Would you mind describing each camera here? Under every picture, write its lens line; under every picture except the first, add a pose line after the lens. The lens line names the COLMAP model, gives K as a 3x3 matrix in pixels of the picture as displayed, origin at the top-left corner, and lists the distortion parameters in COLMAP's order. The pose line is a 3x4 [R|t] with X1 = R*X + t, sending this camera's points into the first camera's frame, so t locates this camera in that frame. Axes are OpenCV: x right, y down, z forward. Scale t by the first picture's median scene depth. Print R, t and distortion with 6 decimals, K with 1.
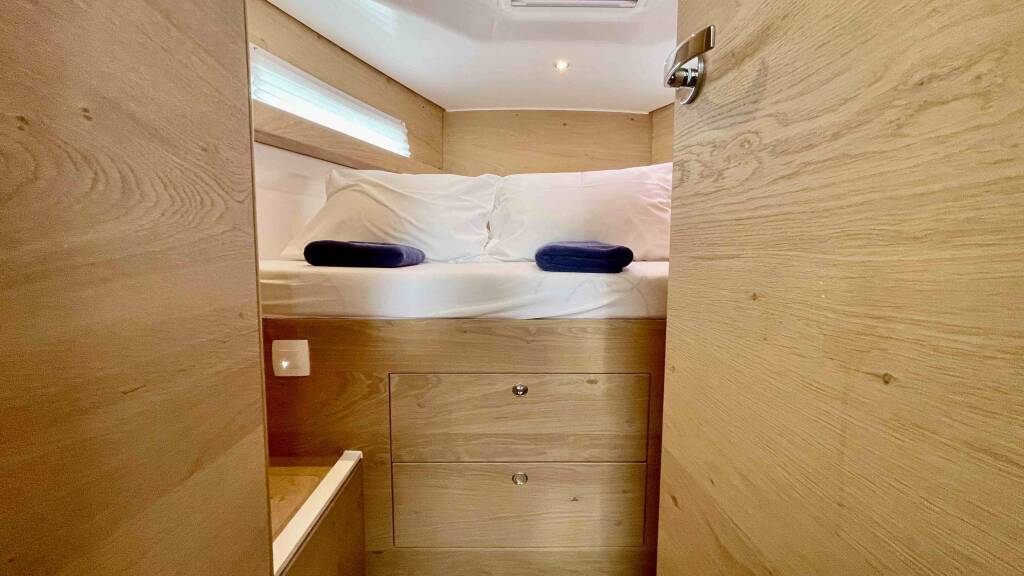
lens RADIAL K [[413.4, 0, 512.0], [0, 413.4, 288.0], [0, 0, 1]] dist [-0.004657, 0.002585]
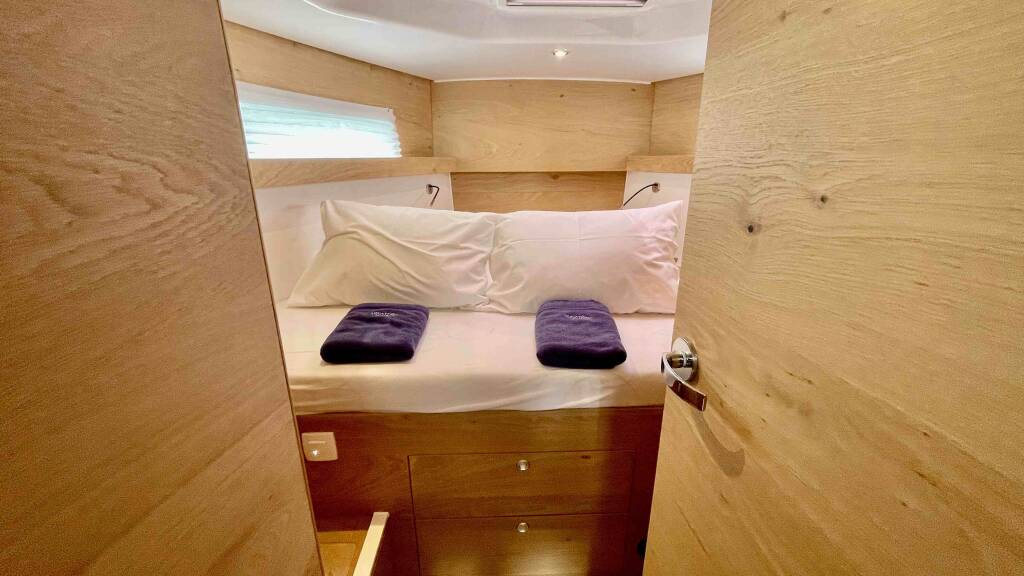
lens RADIAL K [[413.4, 0, 512.0], [0, 413.4, 288.0], [0, 0, 1]] dist [-0.004657, 0.002585]
pose [[0.999716, -0.013945, 0.019346, -0.024647], [0.009550, 0.977429, 0.211047, -0.449931], [-0.021852, -0.210802, 0.977284, -0.020035]]
